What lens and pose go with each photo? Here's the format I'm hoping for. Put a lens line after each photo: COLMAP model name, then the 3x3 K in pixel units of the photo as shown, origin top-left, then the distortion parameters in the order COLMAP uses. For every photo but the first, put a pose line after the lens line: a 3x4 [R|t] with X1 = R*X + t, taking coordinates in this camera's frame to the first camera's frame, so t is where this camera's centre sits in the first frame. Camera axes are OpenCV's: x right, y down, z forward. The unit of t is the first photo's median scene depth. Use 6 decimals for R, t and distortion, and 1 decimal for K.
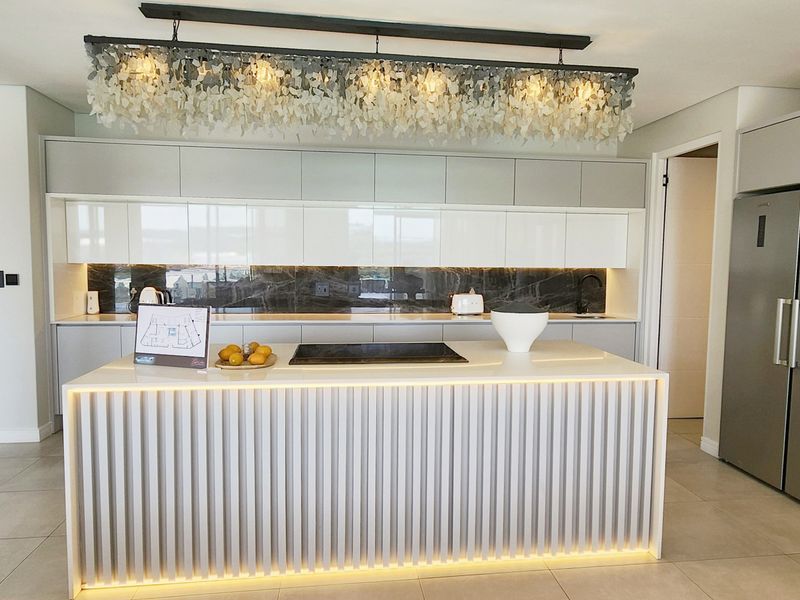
lens RADIAL K [[583.0, 0, 400.0], [0, 583.0, 300.0], [0, 0, 1]] dist [-0.000939, 0.000973]
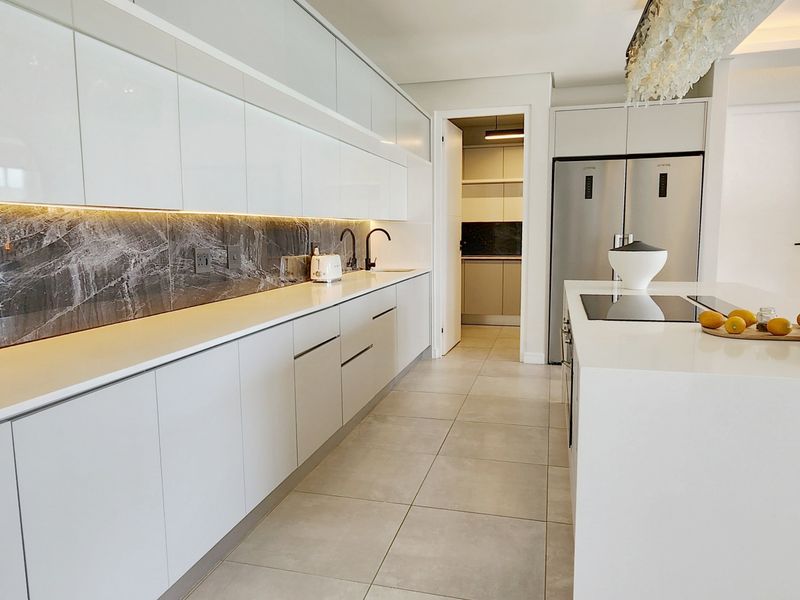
lens RADIAL K [[583.0, 0, 400.0], [0, 583.0, 300.0], [0, 0, 1]] dist [-0.000939, 0.000973]
pose [[0.361009, -0.128034, 0.923732, -0.583844], [0.078961, 0.991170, 0.106522, -0.025029], [-0.929214, 0.034484, 0.367931, 0.636214]]
